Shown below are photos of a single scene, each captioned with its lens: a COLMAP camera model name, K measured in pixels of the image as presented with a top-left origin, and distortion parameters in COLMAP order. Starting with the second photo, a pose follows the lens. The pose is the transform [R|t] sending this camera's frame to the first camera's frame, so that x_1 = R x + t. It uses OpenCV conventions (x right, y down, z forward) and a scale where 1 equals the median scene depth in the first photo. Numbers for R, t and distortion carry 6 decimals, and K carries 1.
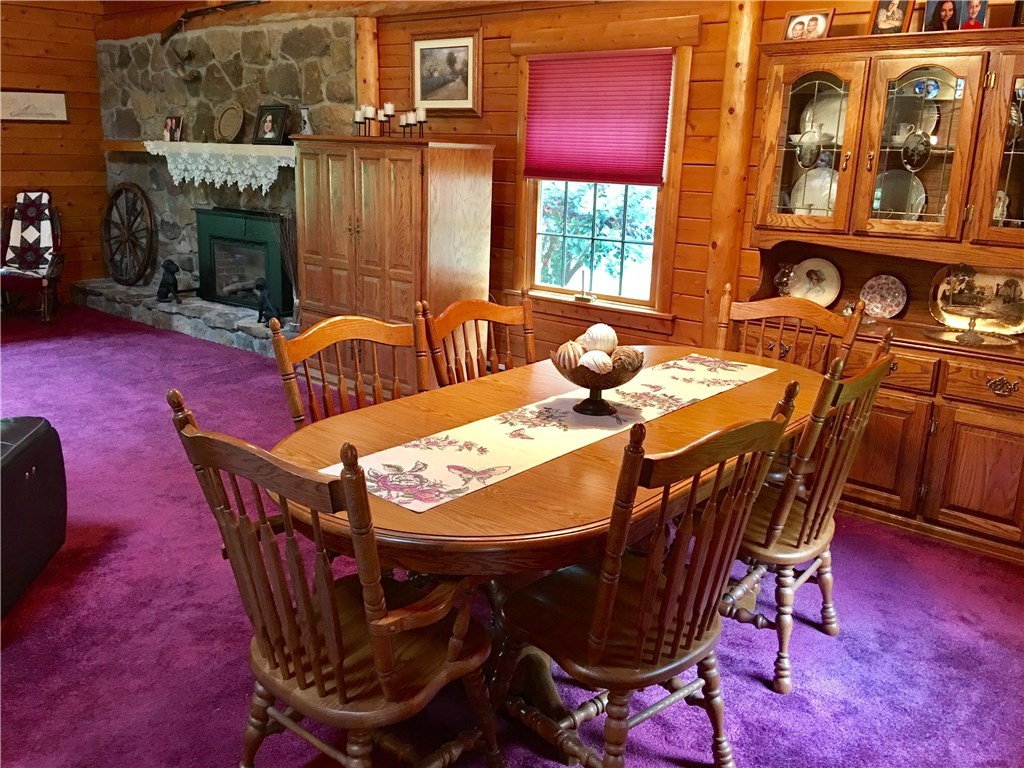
lens RADIAL K [[859.4, 0, 513.7], [0, 859.4, 366.9], [0, 0, 1]] dist [0.129457, -0.202635]
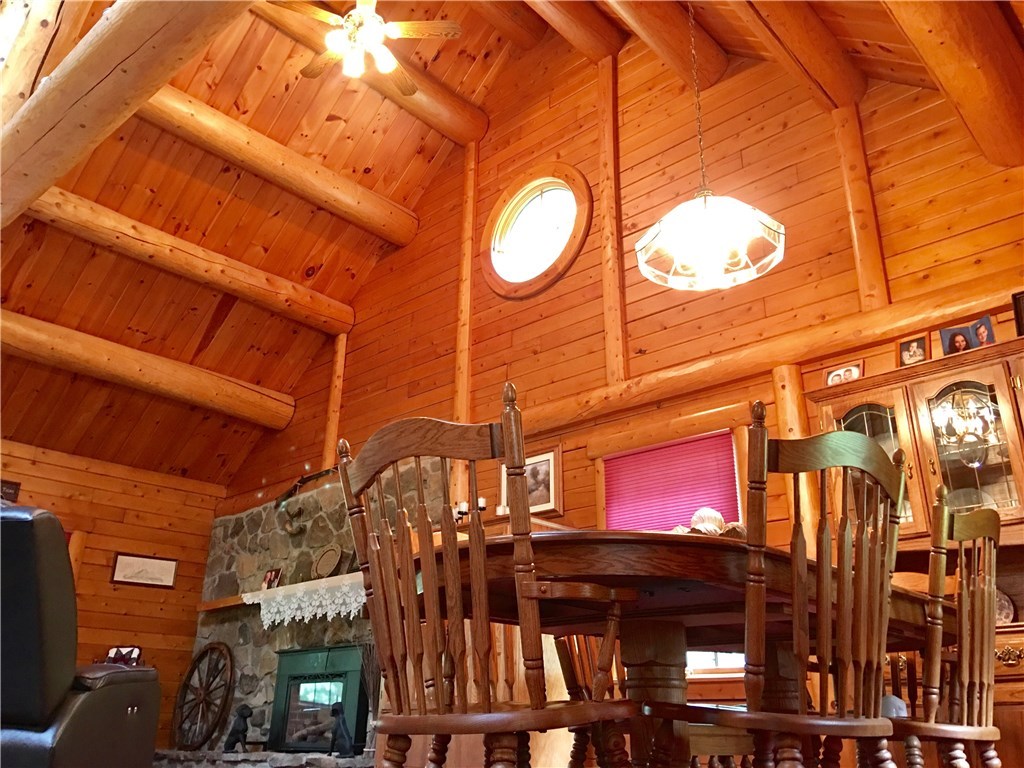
lens RADIAL K [[859.4, 0, 513.7], [0, 859.4, 366.9], [0, 0, 1]] dist [0.129457, -0.202635]
pose [[0.997817, -0.042573, -0.050476, -0.027889], [0.003764, 0.799838, -0.600204, 0.166453], [0.065925, 0.598704, 0.798253, 0.009465]]
